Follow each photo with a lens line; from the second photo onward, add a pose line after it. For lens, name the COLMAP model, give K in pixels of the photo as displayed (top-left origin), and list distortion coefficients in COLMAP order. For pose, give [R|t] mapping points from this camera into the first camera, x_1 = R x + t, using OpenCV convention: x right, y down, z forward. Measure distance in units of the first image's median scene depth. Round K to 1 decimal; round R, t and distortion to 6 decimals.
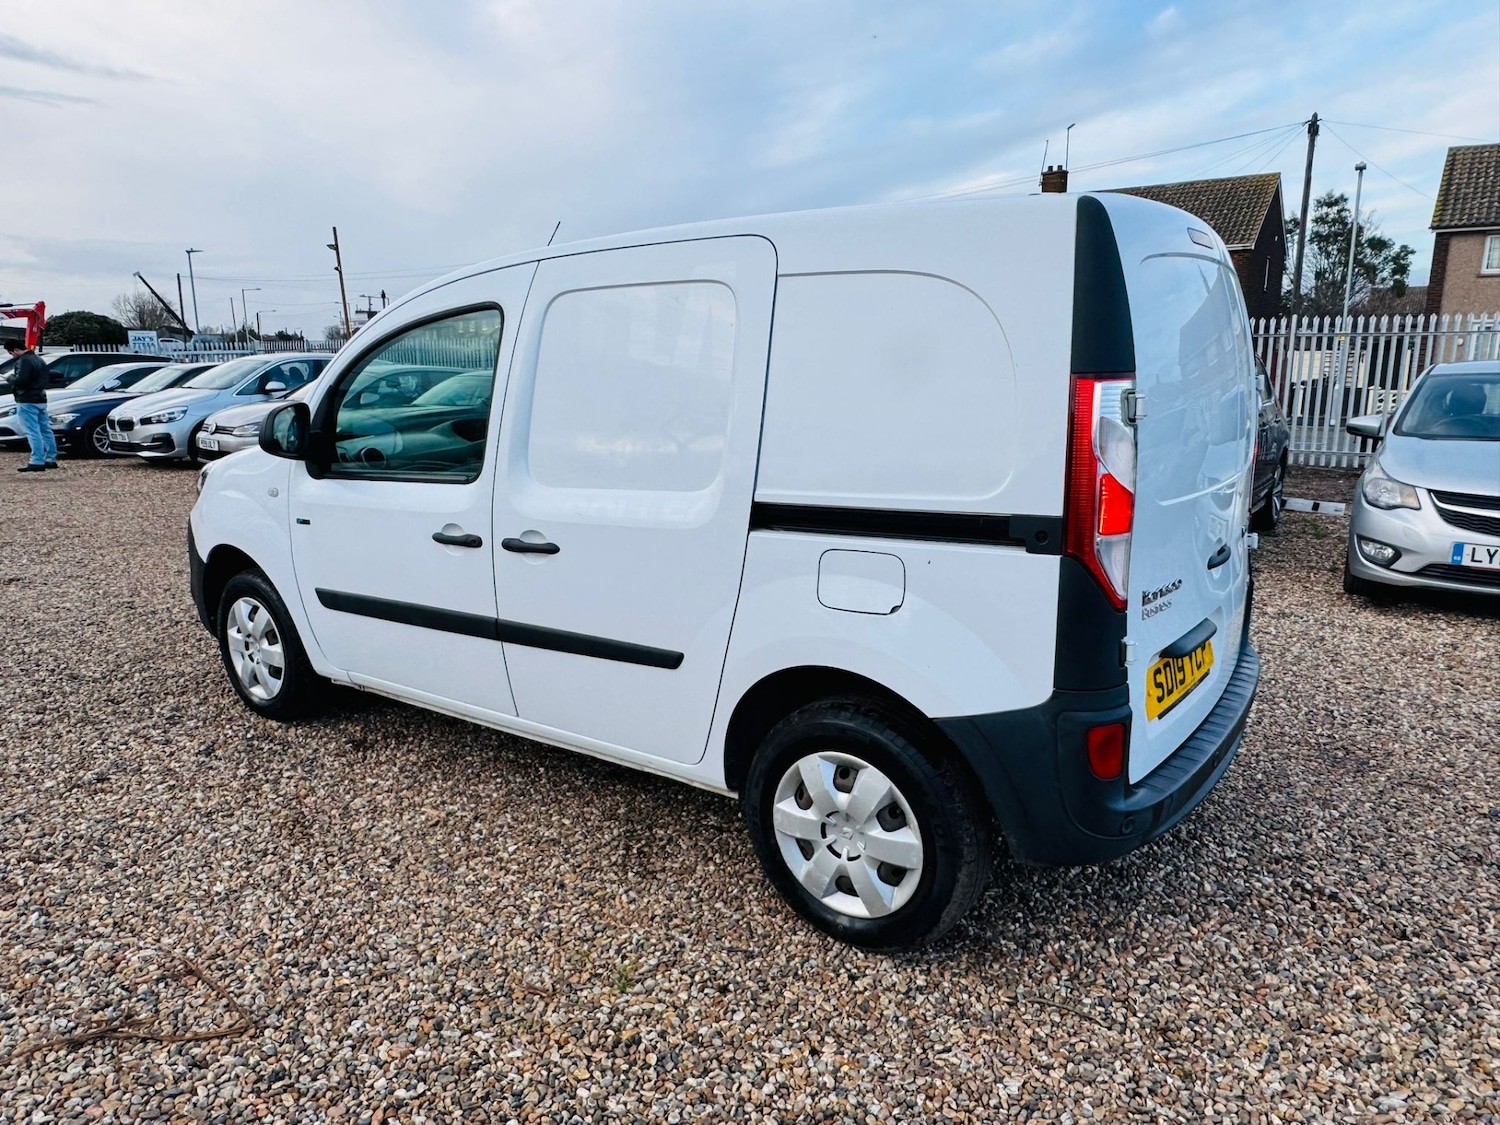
lens RADIAL K [[1002.3, 0, 738.0], [0, 1002.3, 557.7], [0, 0, 1]] dist [-0.006733, 0.005516]
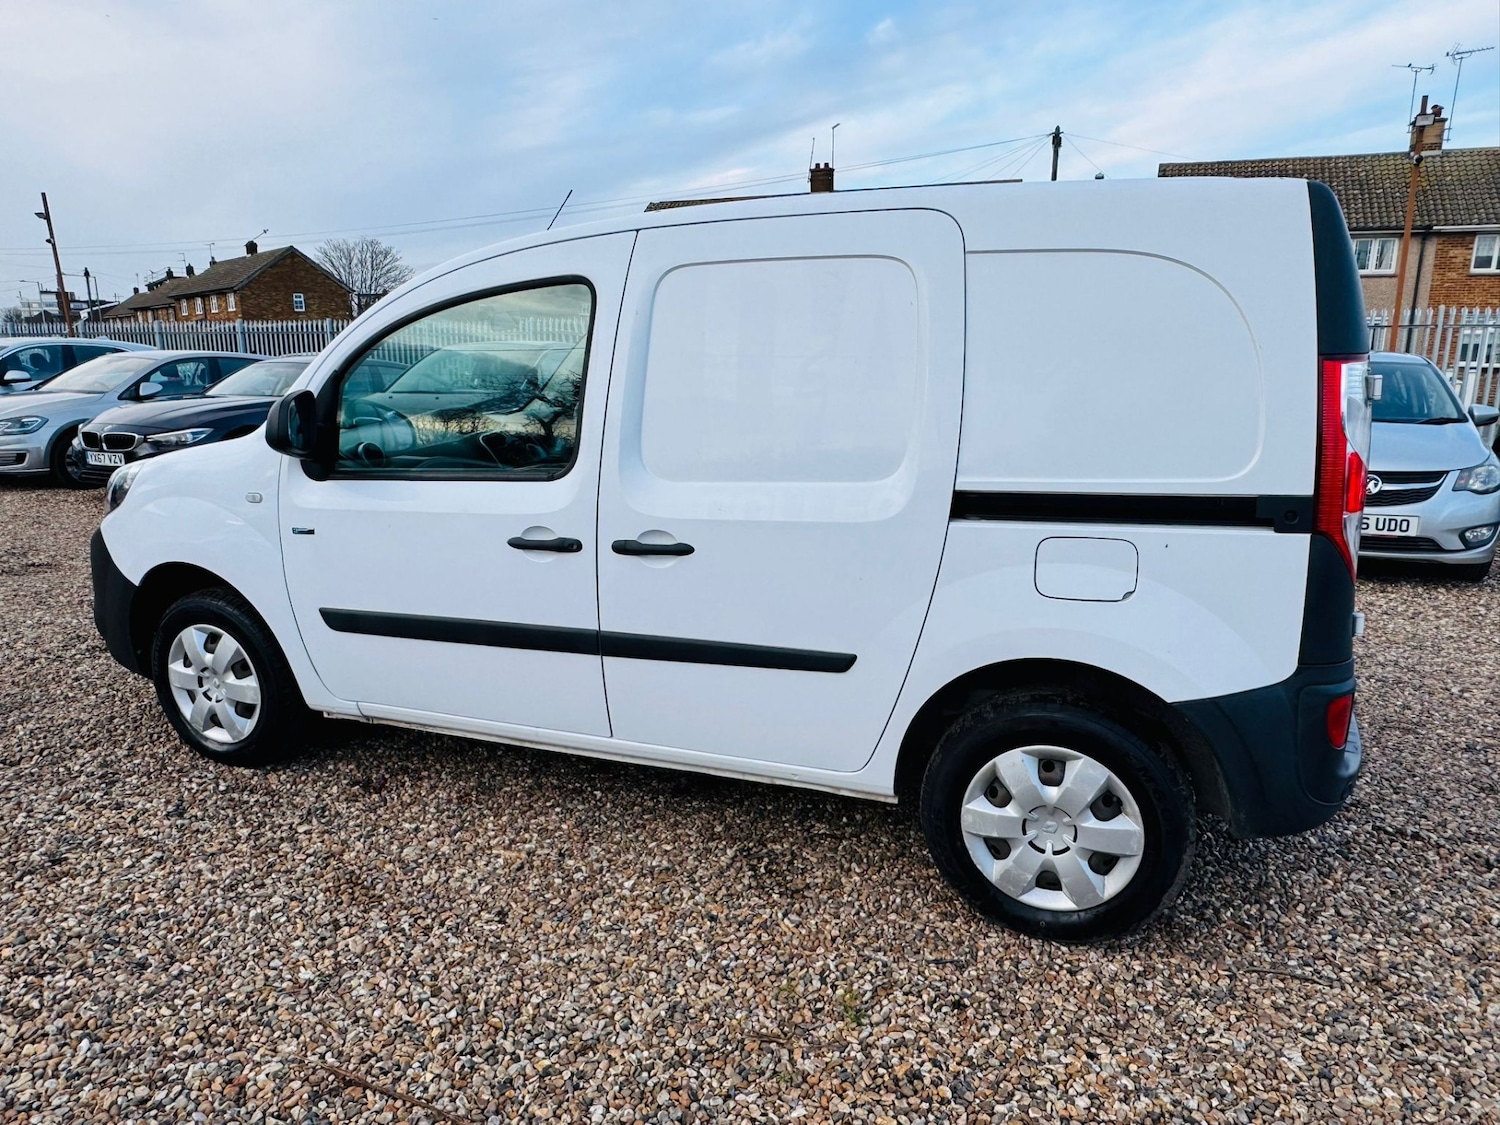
lens RADIAL K [[1002.3, 0, 746.9], [0, 1002.3, 560.2], [0, 0, 1]] dist [-0.006733, 0.005516]
pose [[0.969818, -0.045207, 0.239601, -0.359189], [0.042413, 0.998959, 0.016805, -0.012552], [-0.240111, -0.006136, 0.970726, 0.111565]]
